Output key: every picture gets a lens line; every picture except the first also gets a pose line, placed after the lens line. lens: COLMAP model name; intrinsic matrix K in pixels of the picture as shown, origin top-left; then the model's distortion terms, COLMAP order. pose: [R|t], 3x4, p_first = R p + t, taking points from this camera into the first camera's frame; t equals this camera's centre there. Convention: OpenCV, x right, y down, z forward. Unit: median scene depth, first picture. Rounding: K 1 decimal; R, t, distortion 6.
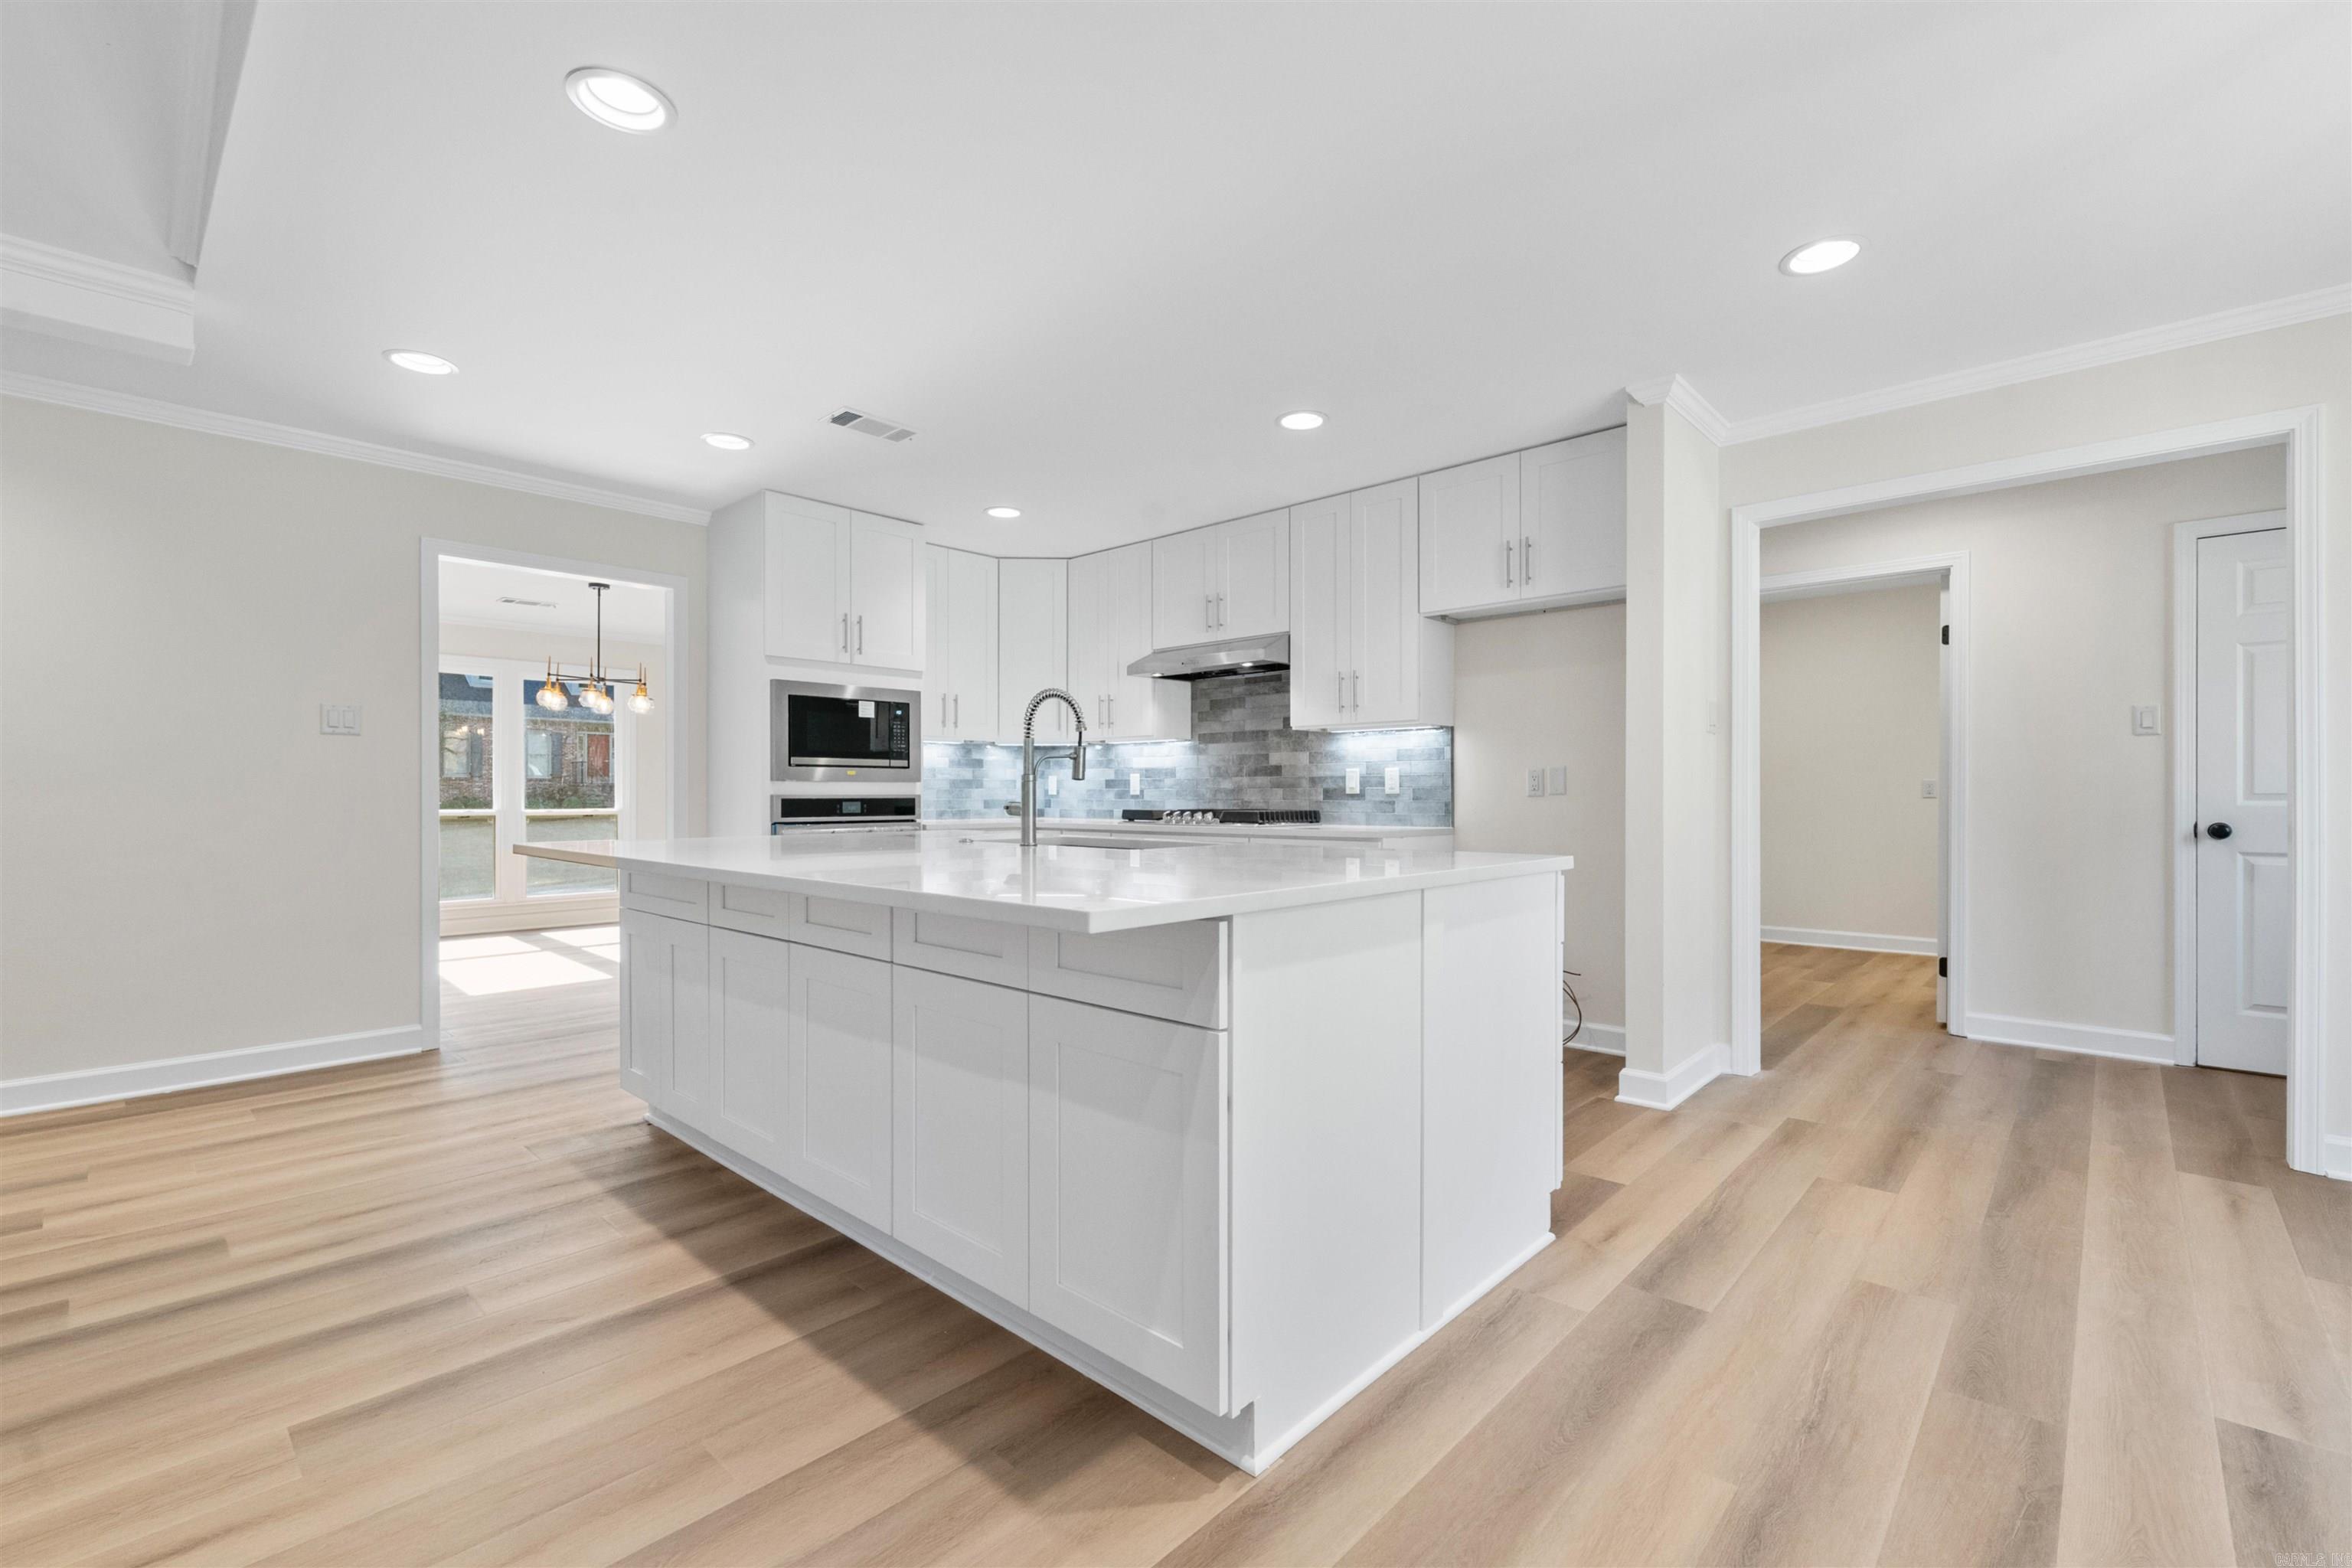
lens RADIAL K [[978.5, 0, 1183.7], [0, 978.5, 800.1], [0, 0, 1]] dist [0.001070, 0.000086]
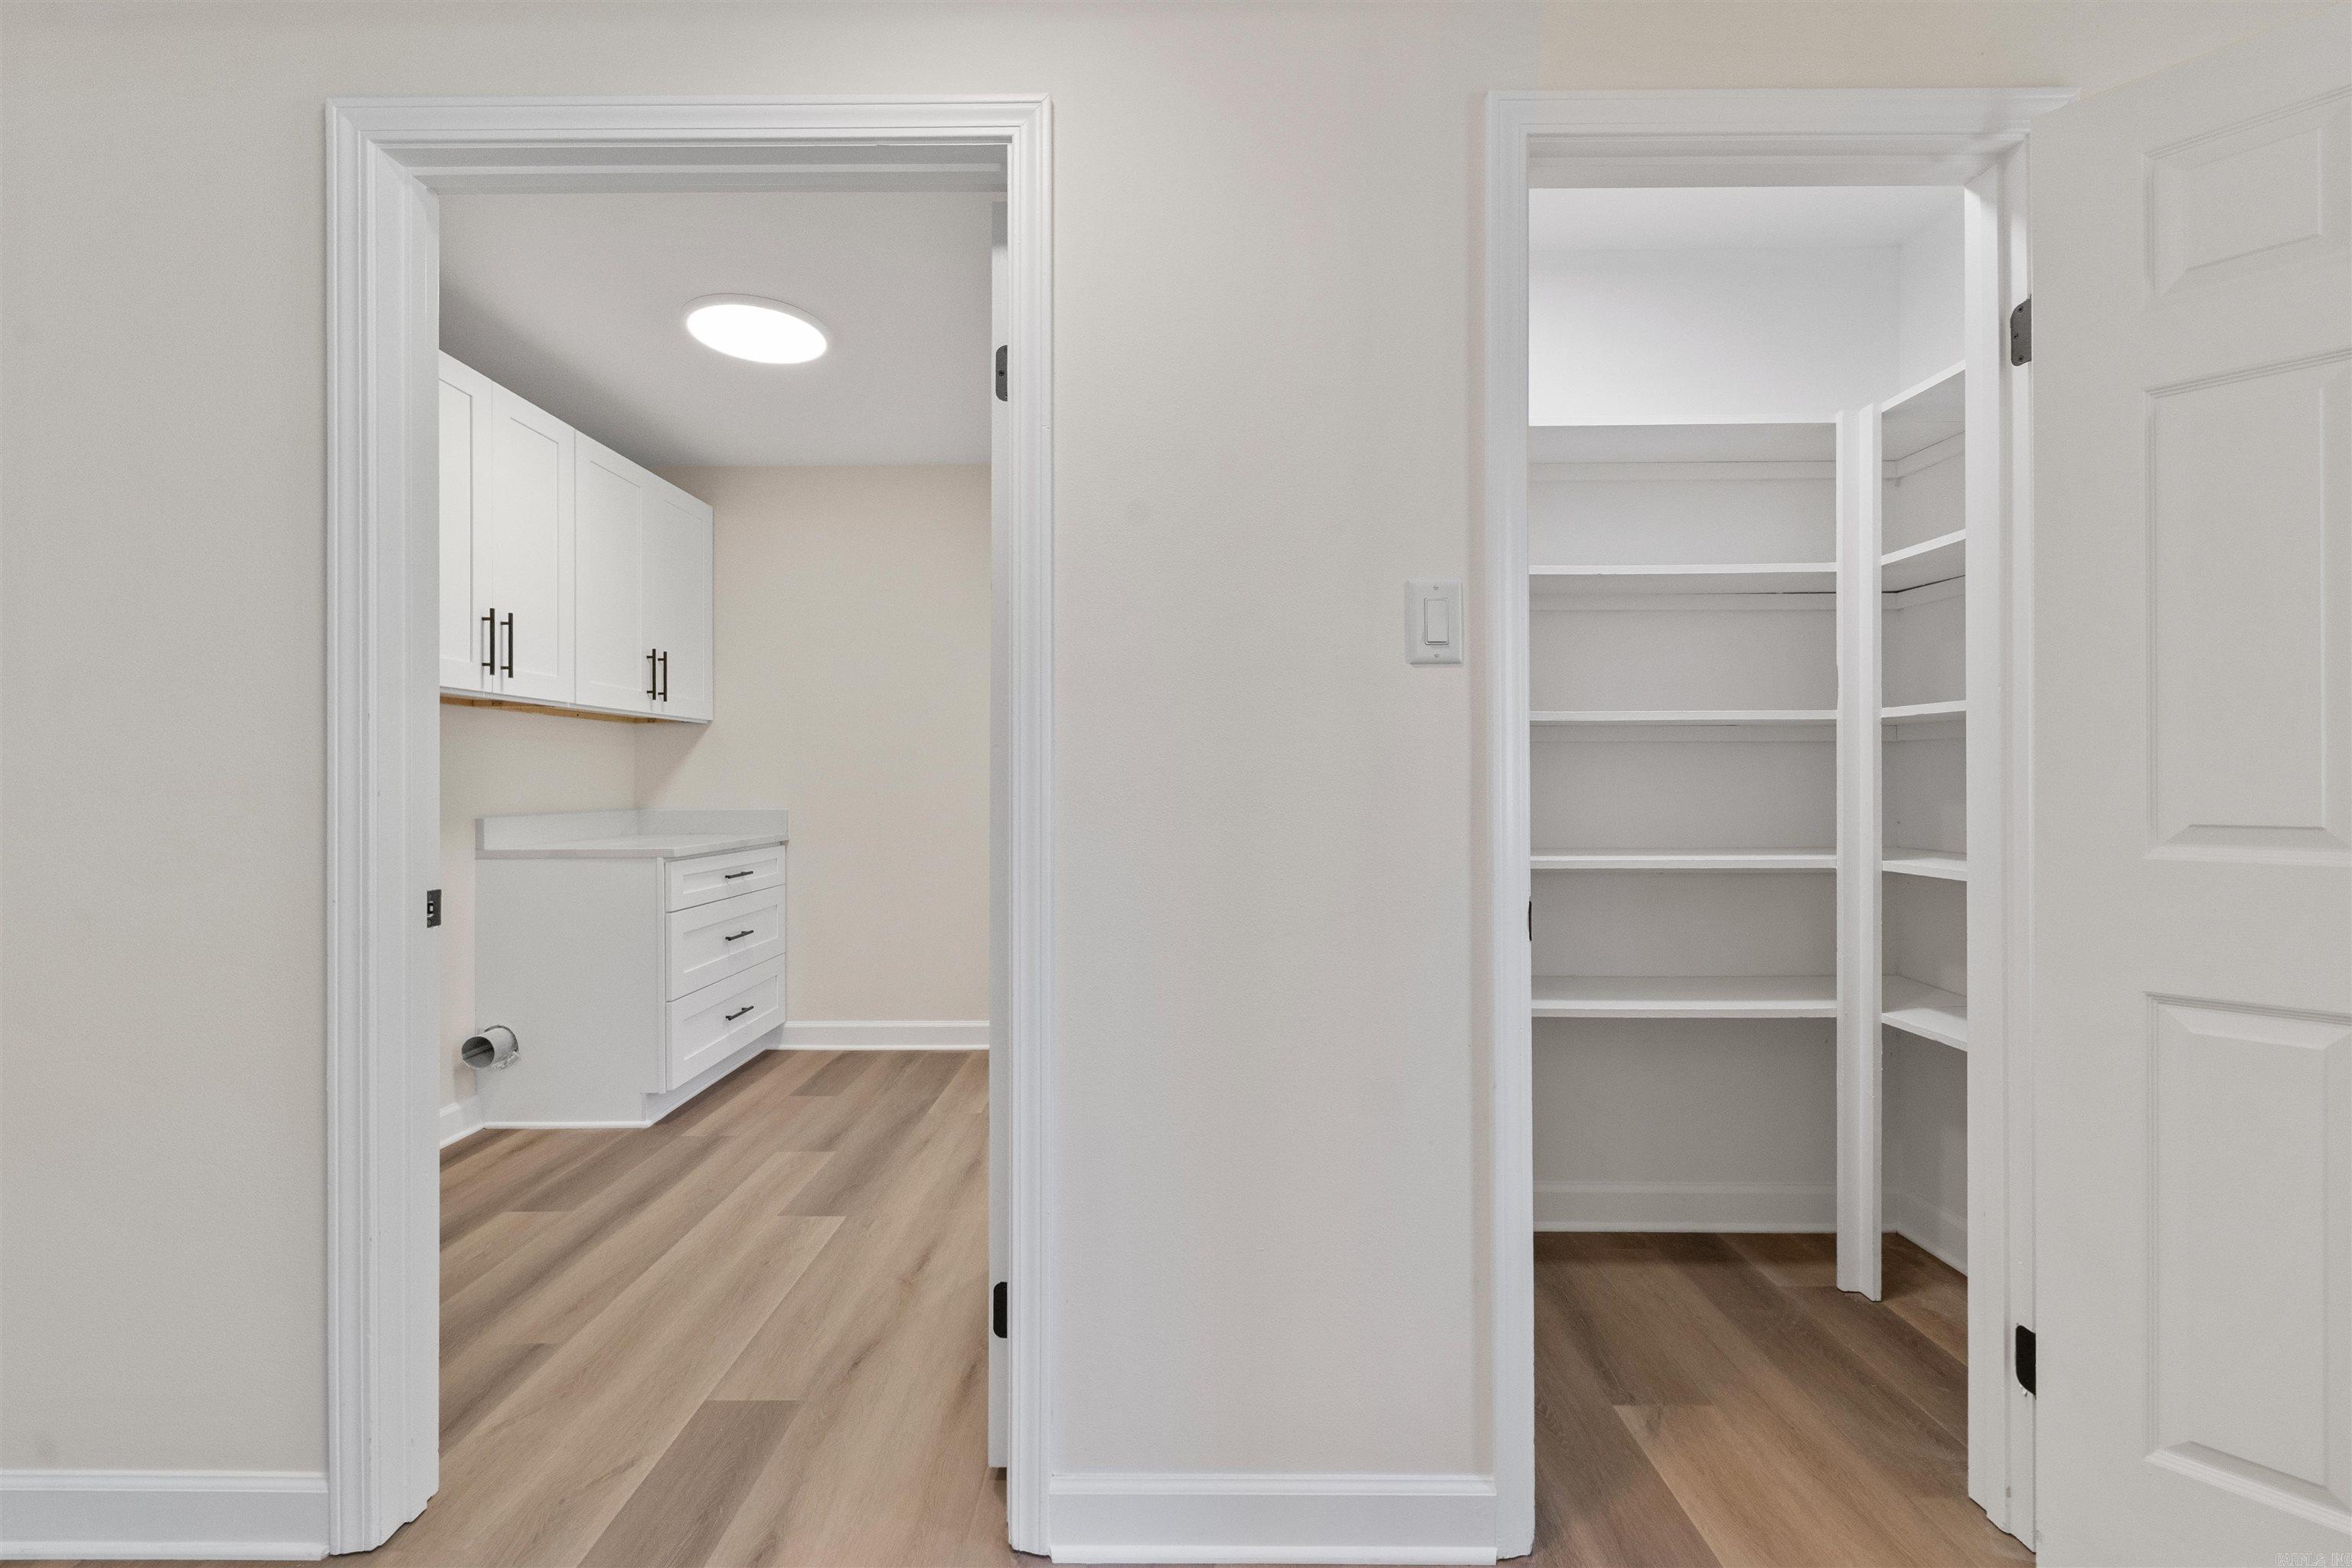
lens RADIAL K [[951.0, 0, 1176.0], [0, 951.0, 784.0], [0, 0, 1]] dist [-0.000132, -0.000548]
pose [[0.744831, -0.002759, 0.667248, 0.539326], [0.004267, 0.999991, -0.000628, -0.018490], [-0.667240, 0.003315, 0.744836, 0.636440]]
